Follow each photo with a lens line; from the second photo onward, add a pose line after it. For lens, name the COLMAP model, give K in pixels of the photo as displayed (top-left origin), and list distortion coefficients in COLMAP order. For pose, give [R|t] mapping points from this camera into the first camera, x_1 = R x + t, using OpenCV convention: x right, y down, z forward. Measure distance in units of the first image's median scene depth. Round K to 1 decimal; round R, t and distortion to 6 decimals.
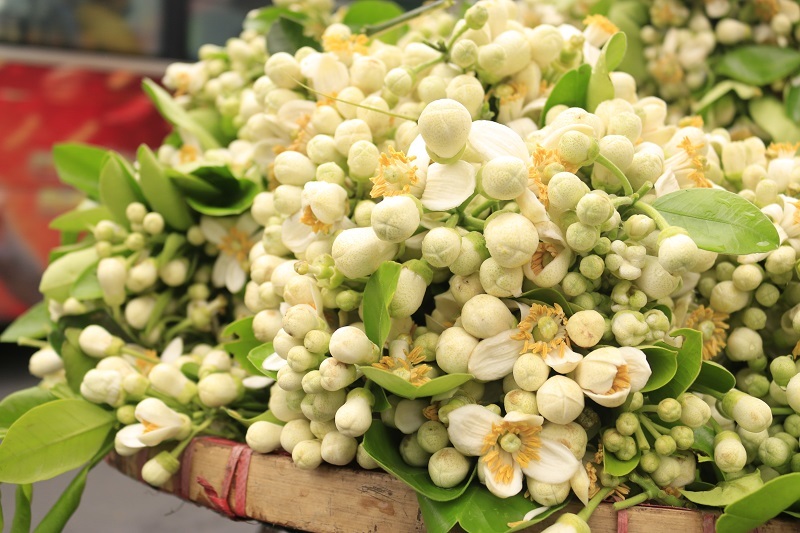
lens RADIAL K [[786.8, 0, 399.6], [0, 786.8, 266.7], [0, 0, 1]] dist [-0.094749, 0.000000]
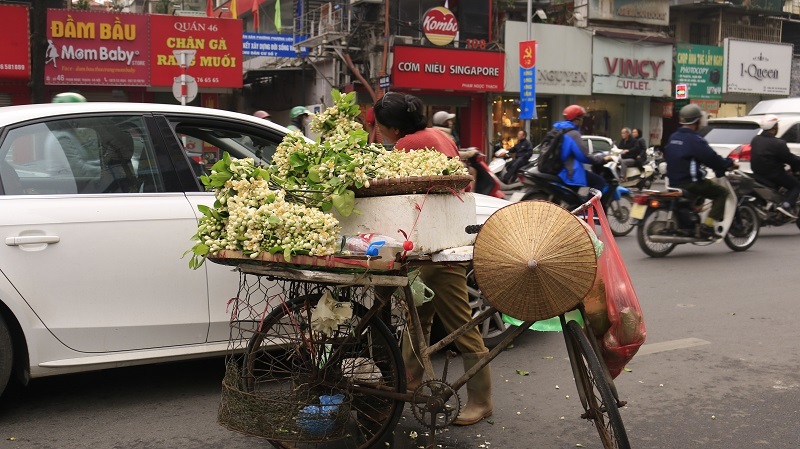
lens RADIAL K [[881.7, 0, 400.9], [0, 881.7, 222.4], [0, 0, 1]] dist [-0.082273, 0.000000]
pose [[0.990363, -0.021445, -0.136826, 2.282508], [0.019779, 0.999713, -0.013522, 0.096588], [0.137077, 0.010685, 0.990503, -6.205756]]
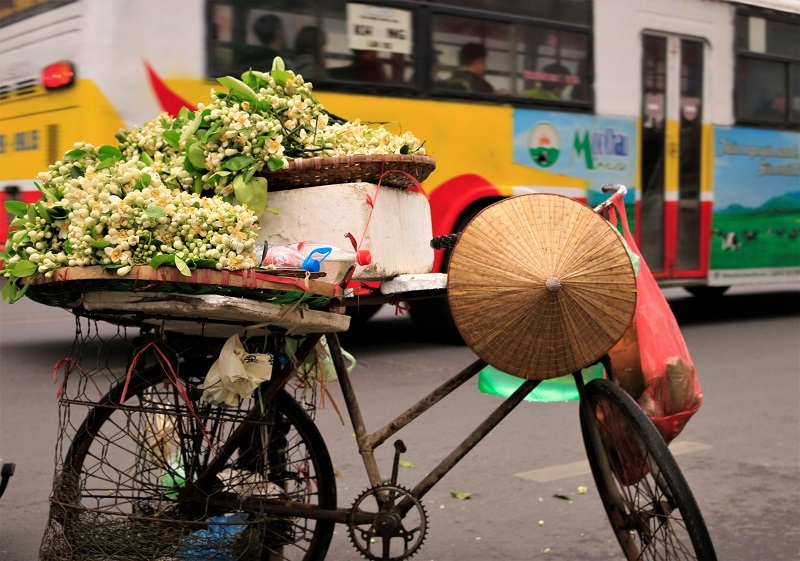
lens RADIAL K [[1281.1, 0, 400.2], [0, 1281.1, 282.6], [0, 0, 1]] dist [-0.022674, 0.000000]
pose [[0.997043, -0.048272, 0.059784, 1.097124], [0.051488, 0.997241, -0.053466, 0.701001], [-0.057038, 0.056386, 0.996778, -5.604738]]
